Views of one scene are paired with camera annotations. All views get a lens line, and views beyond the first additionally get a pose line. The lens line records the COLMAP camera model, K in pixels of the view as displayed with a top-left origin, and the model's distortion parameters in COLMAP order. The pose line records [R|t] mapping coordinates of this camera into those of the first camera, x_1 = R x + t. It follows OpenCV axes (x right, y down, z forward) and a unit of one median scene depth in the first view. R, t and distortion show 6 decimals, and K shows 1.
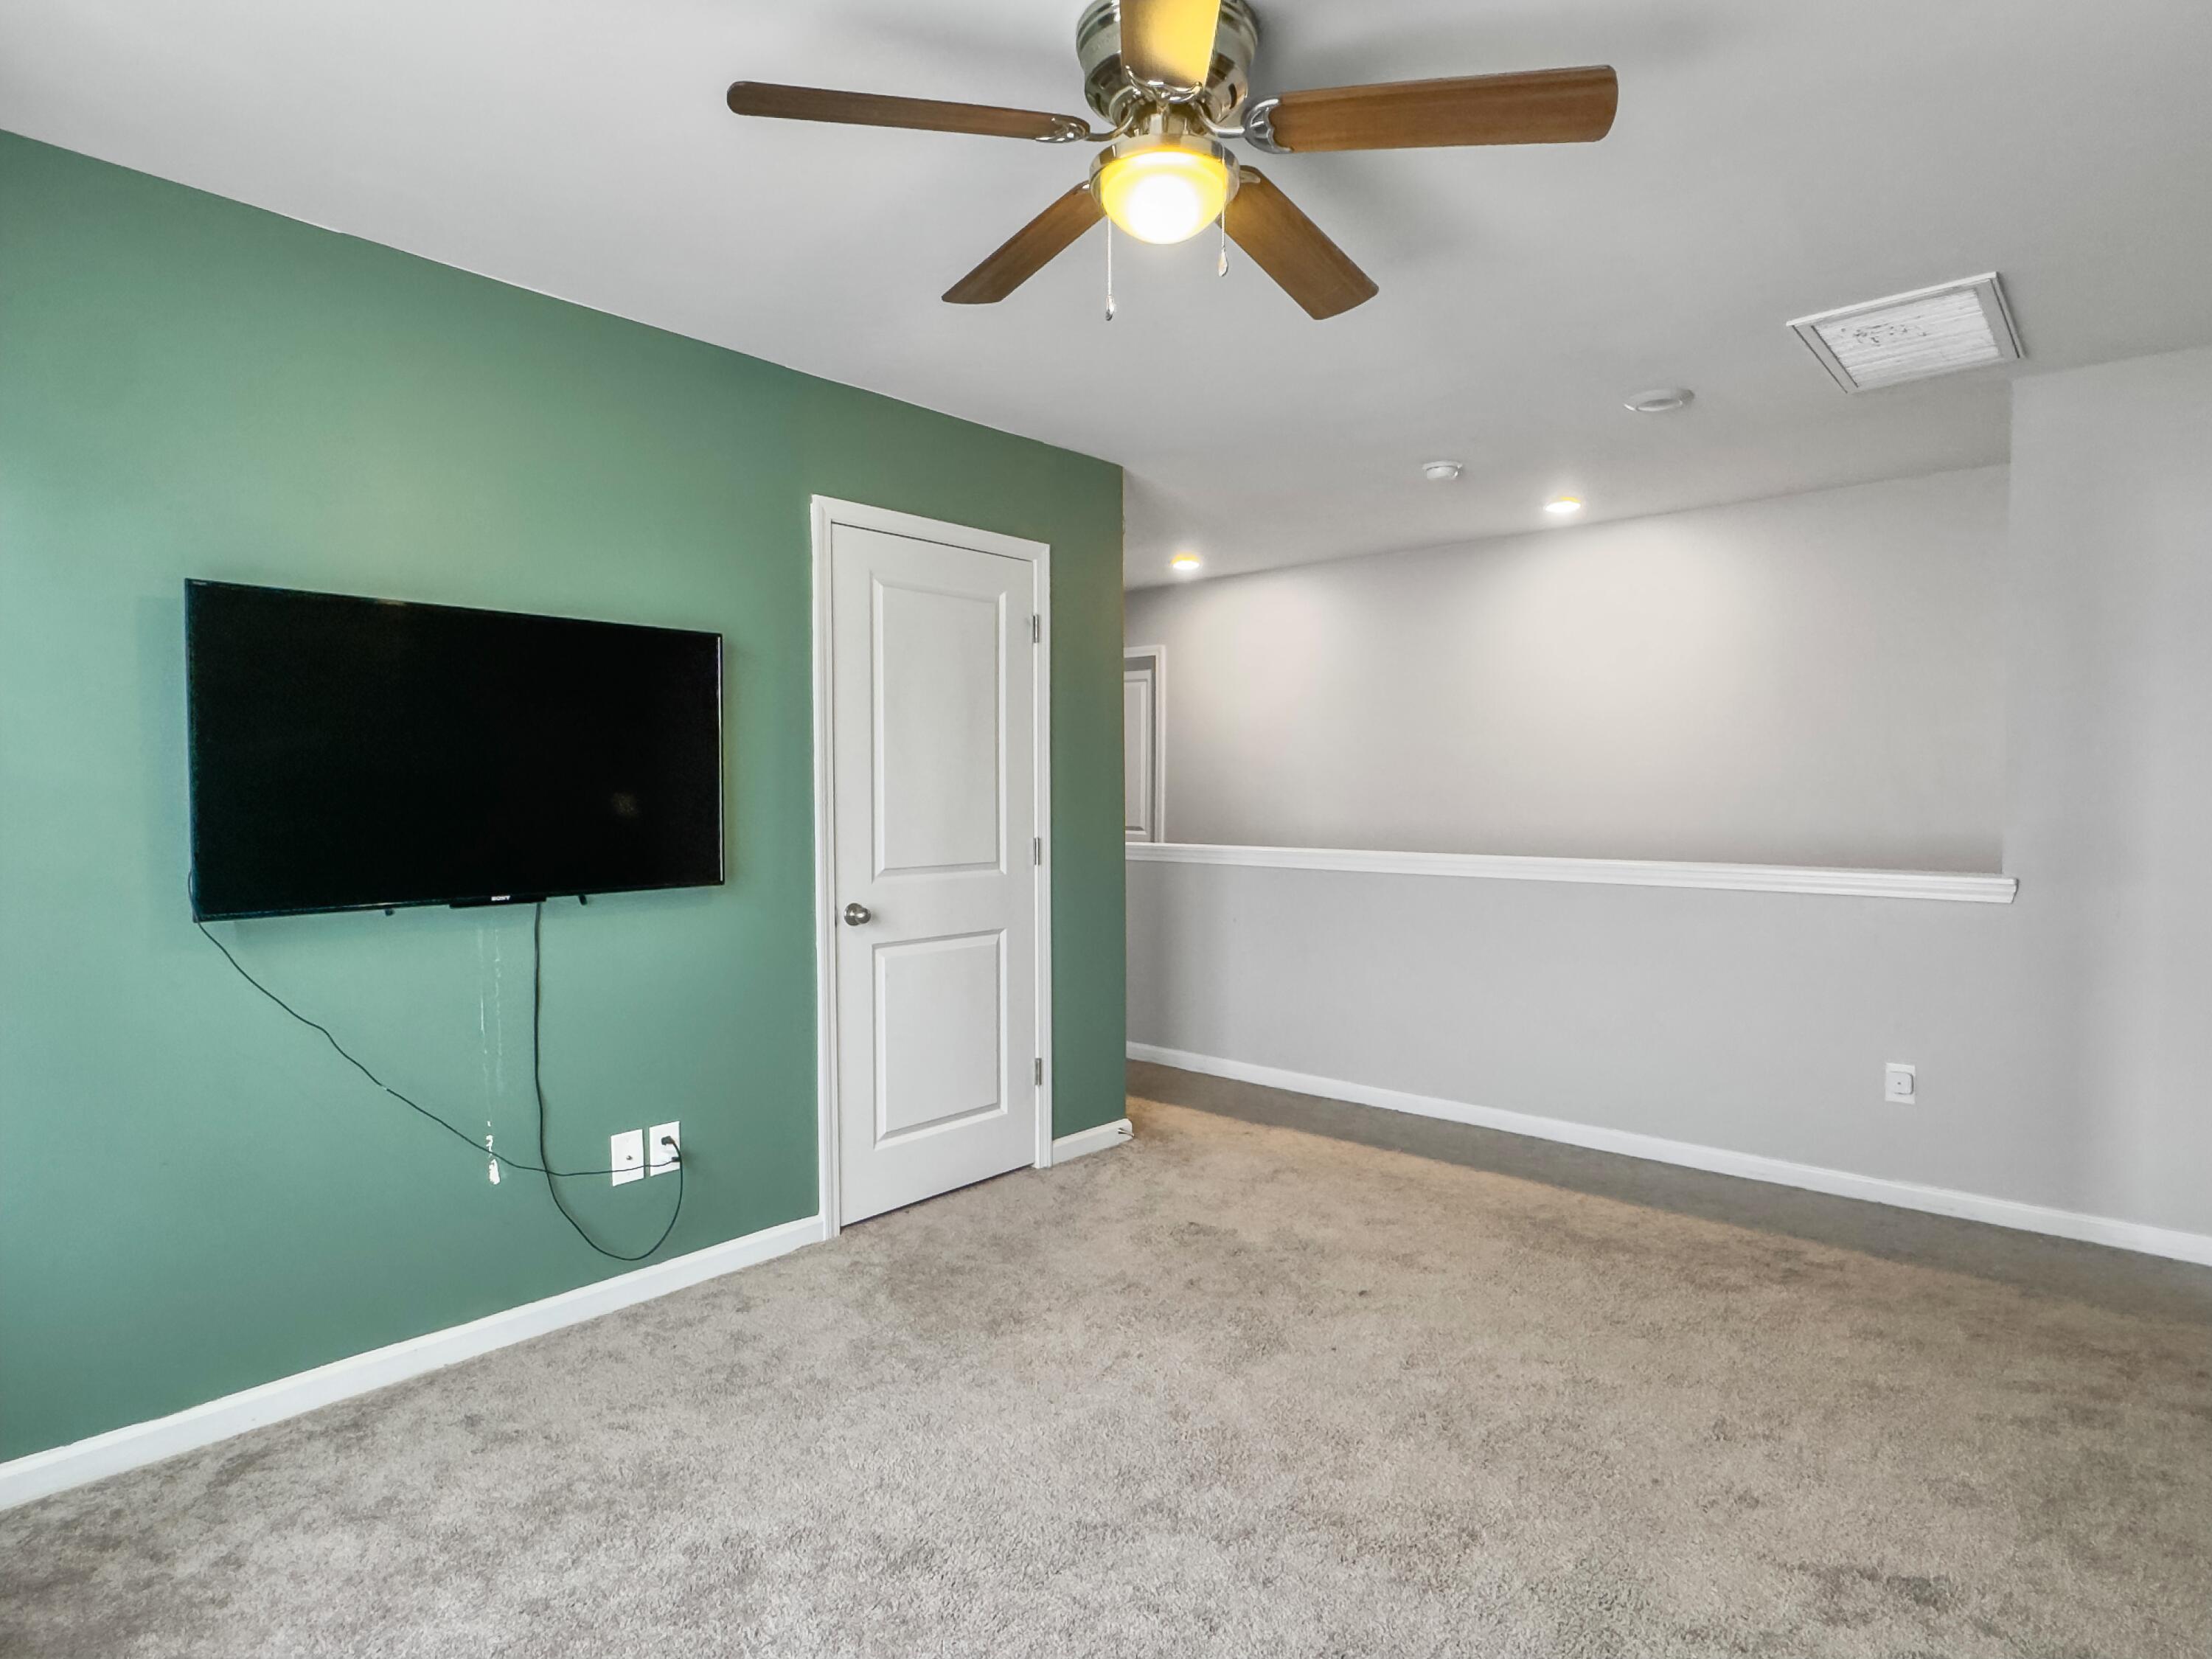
lens RADIAL K [[1219.2, 0, 1106.9], [0, 1219.2, 814.5], [0, 0, 1]] dist [-0.005793, 0.005062]
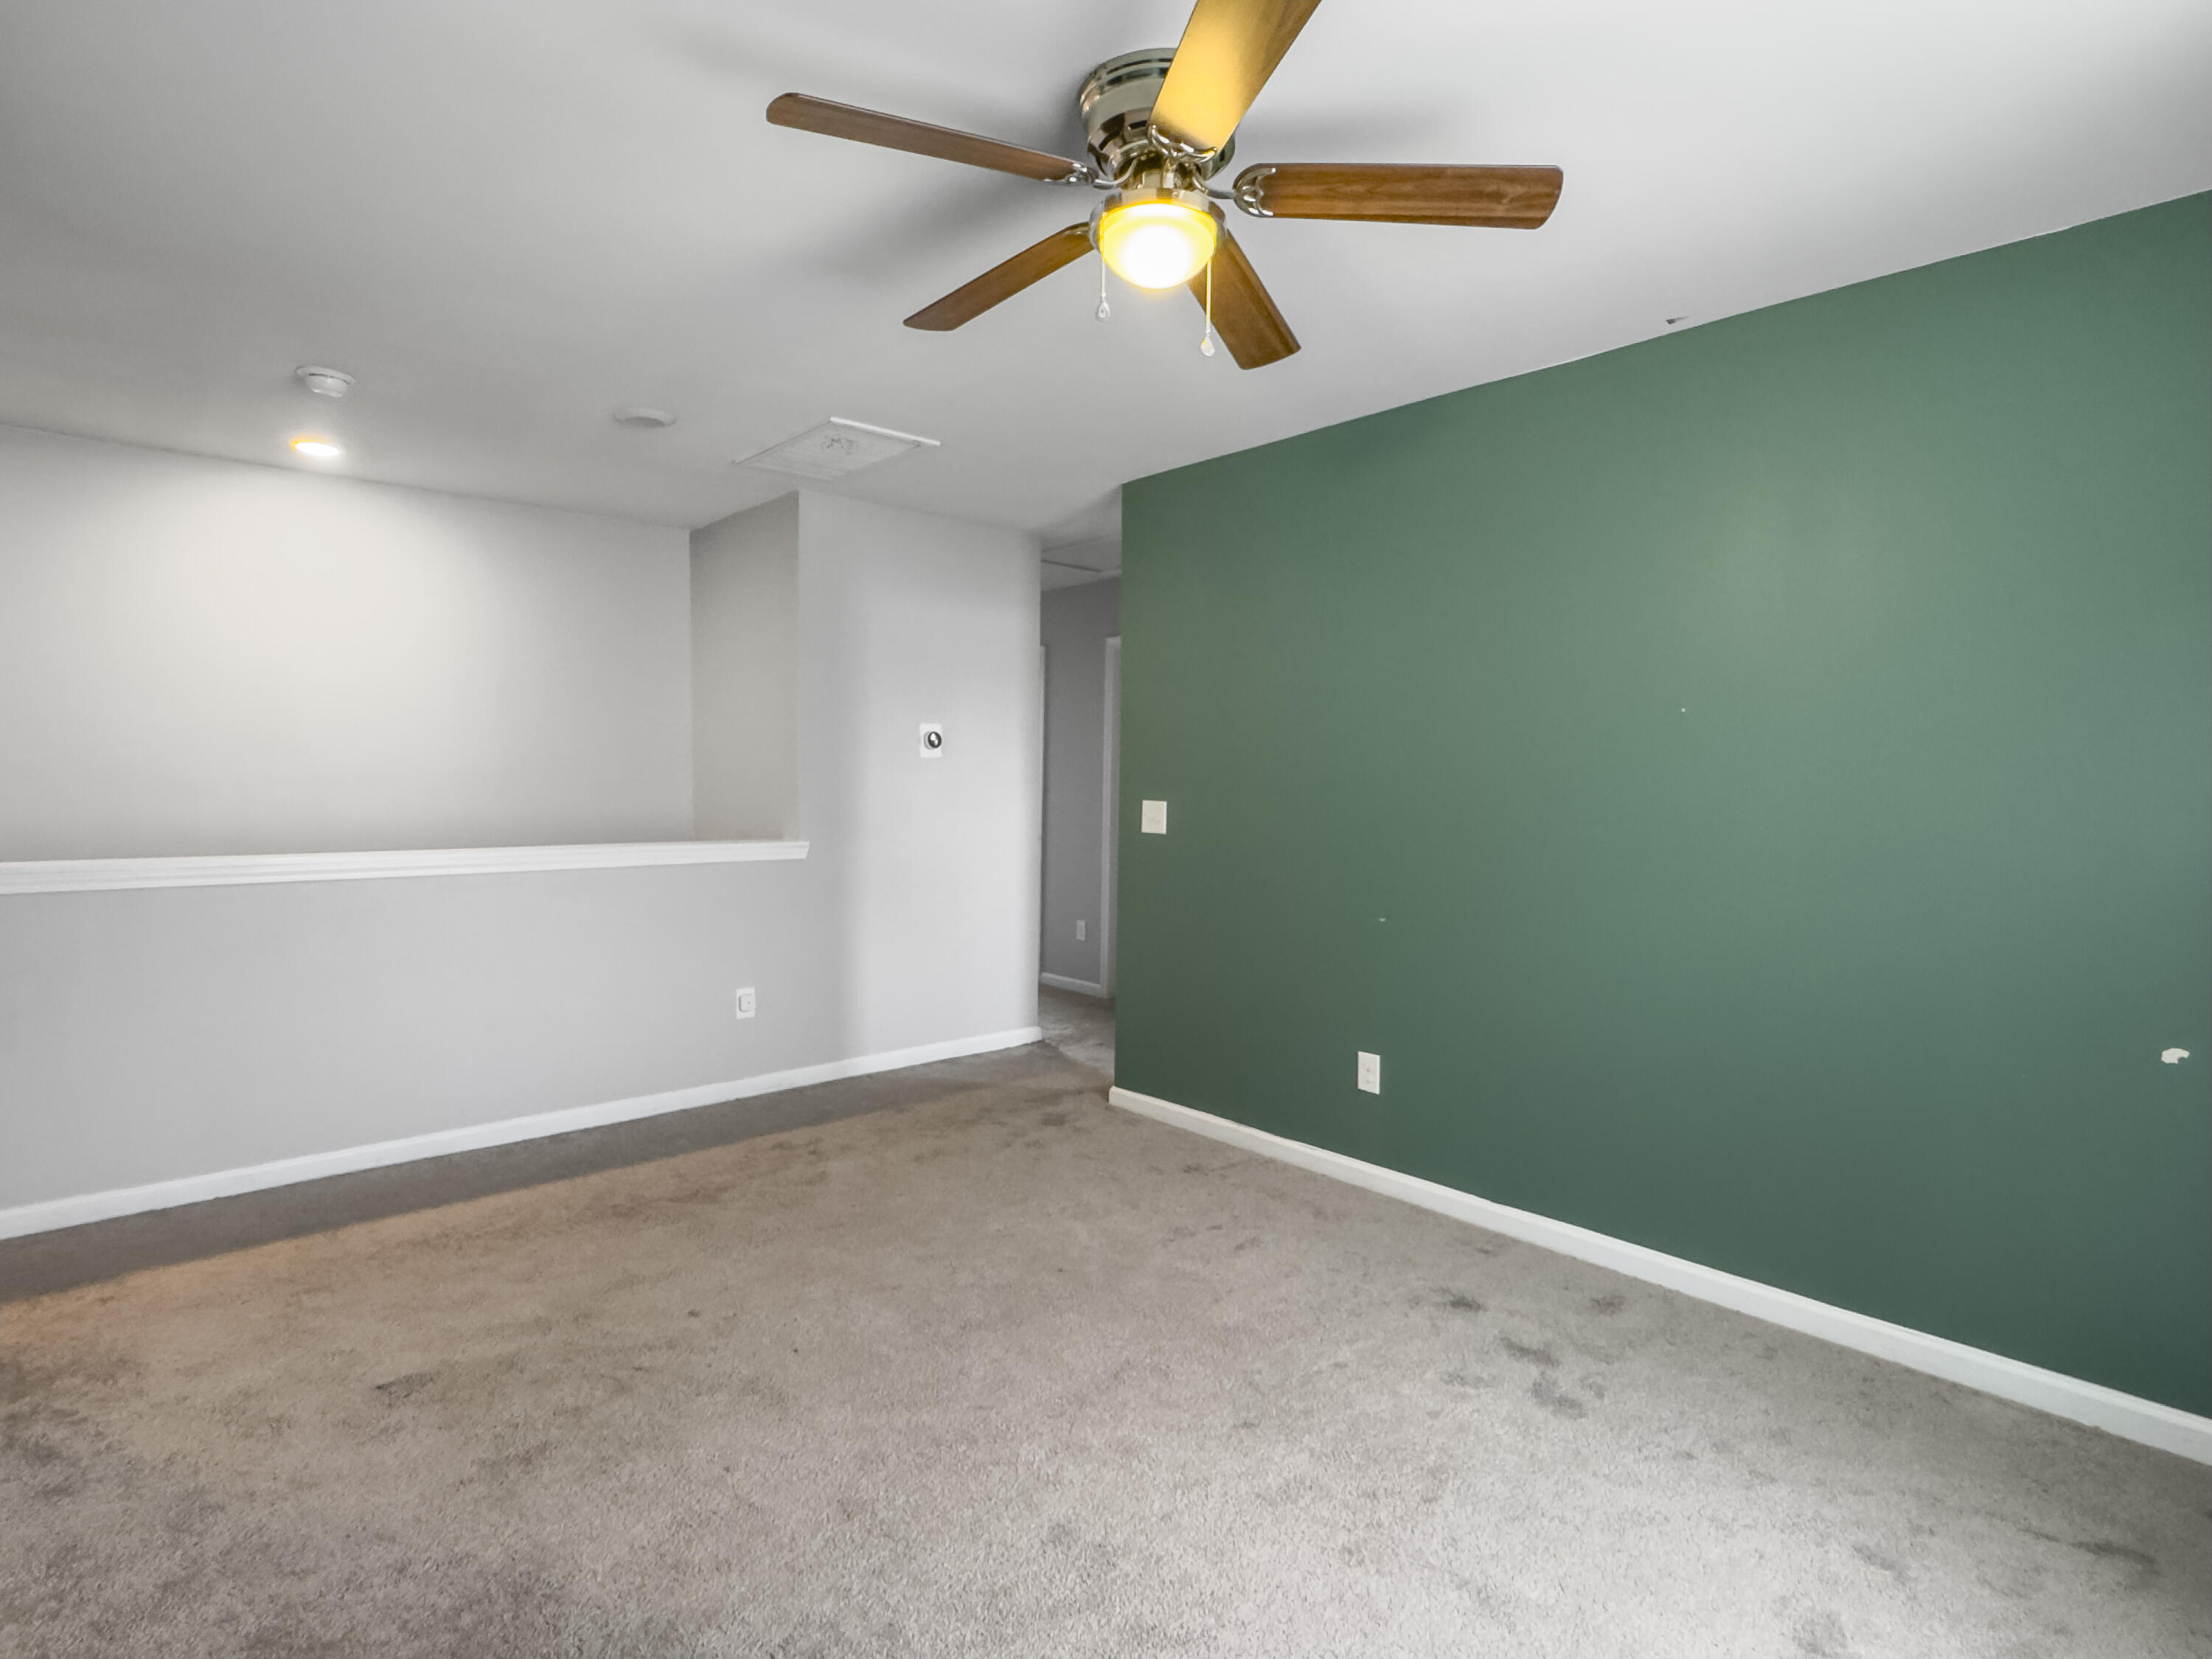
lens RADIAL K [[1107.2, 0, 1148.1], [0, 1107.2, 810.0], [0, 0, 1]] dist [-0.000733, 0.001644]
pose [[0.111324, -0.029060, 0.993359, -0.502088], [0.011663, 0.999542, 0.027934, -0.013868], [-0.993716, 0.008476, 0.111612, 0.469635]]
